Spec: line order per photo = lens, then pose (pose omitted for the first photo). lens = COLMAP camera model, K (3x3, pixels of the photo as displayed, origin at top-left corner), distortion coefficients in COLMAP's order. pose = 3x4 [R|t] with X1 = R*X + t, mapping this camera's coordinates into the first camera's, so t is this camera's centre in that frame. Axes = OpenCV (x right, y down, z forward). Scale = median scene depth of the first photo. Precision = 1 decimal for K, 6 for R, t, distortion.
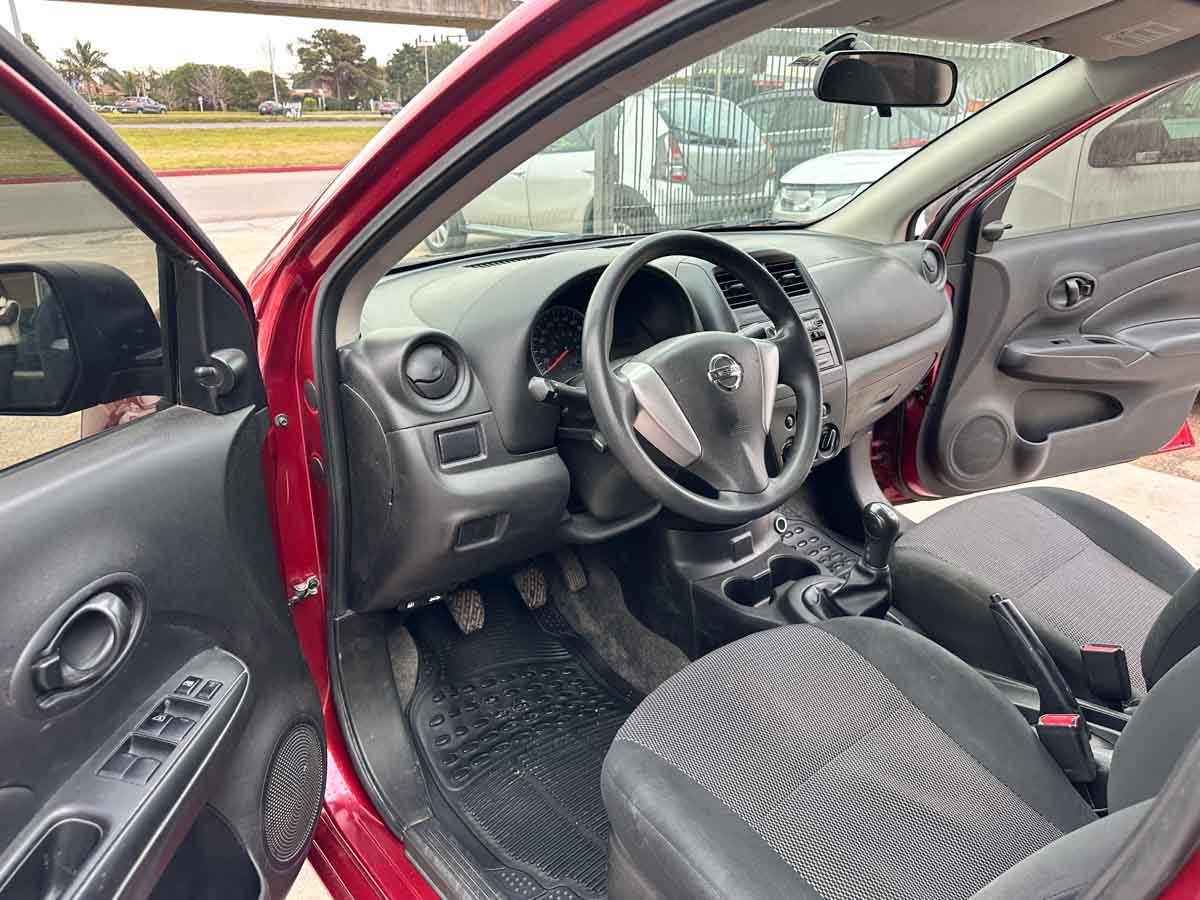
lens RADIAL K [[866.8, 0, 595.6], [0, 866.8, 446.0], [0, 0, 1]] dist [-0.011905, 0.007514]
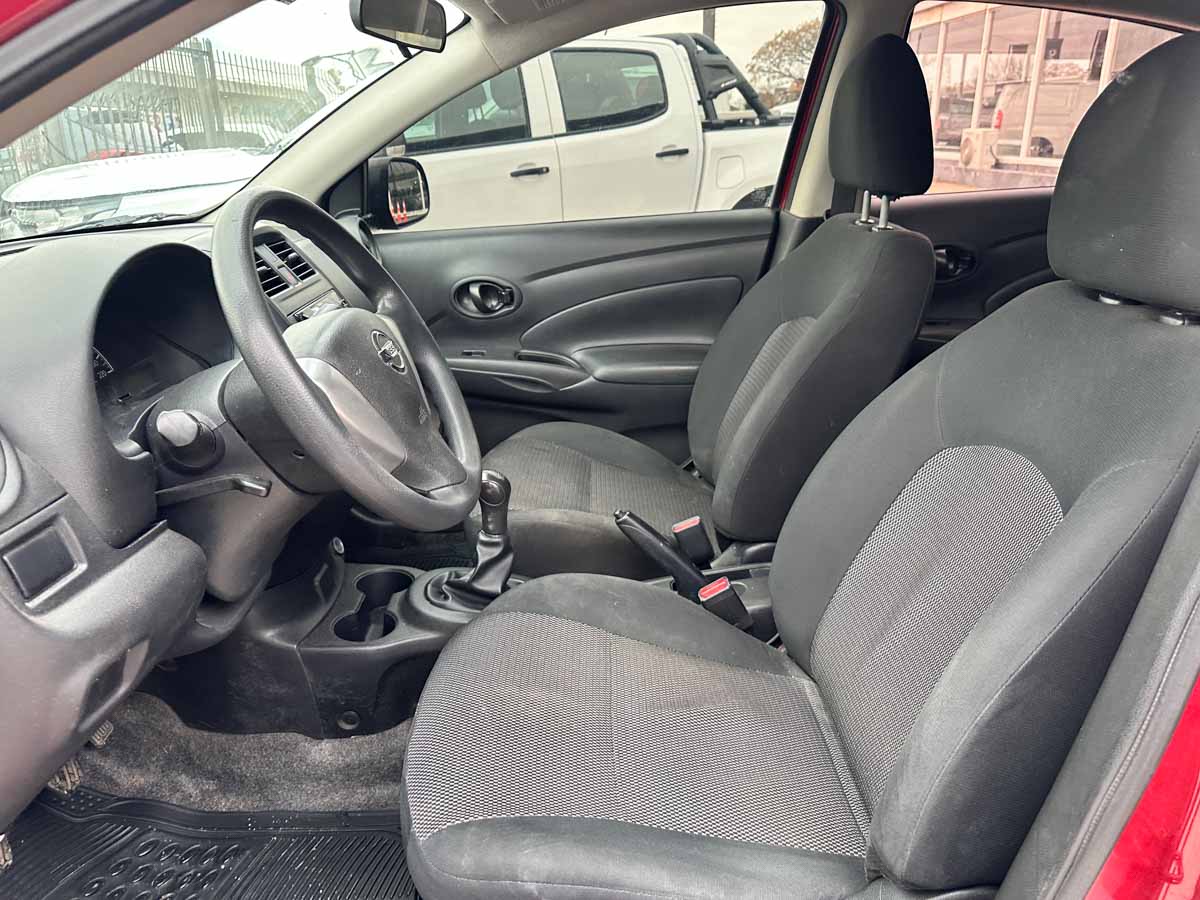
lens RADIAL K [[866.8, 0, 597.4], [0, 866.8, 451.0], [0, 0, 1]] dist [-0.011905, 0.007514]
pose [[0.628703, -0.282864, 0.724376, -0.296201], [0.299119, 0.947797, 0.110495, -0.022614], [-0.717817, 0.147206, 0.680492, 0.275941]]
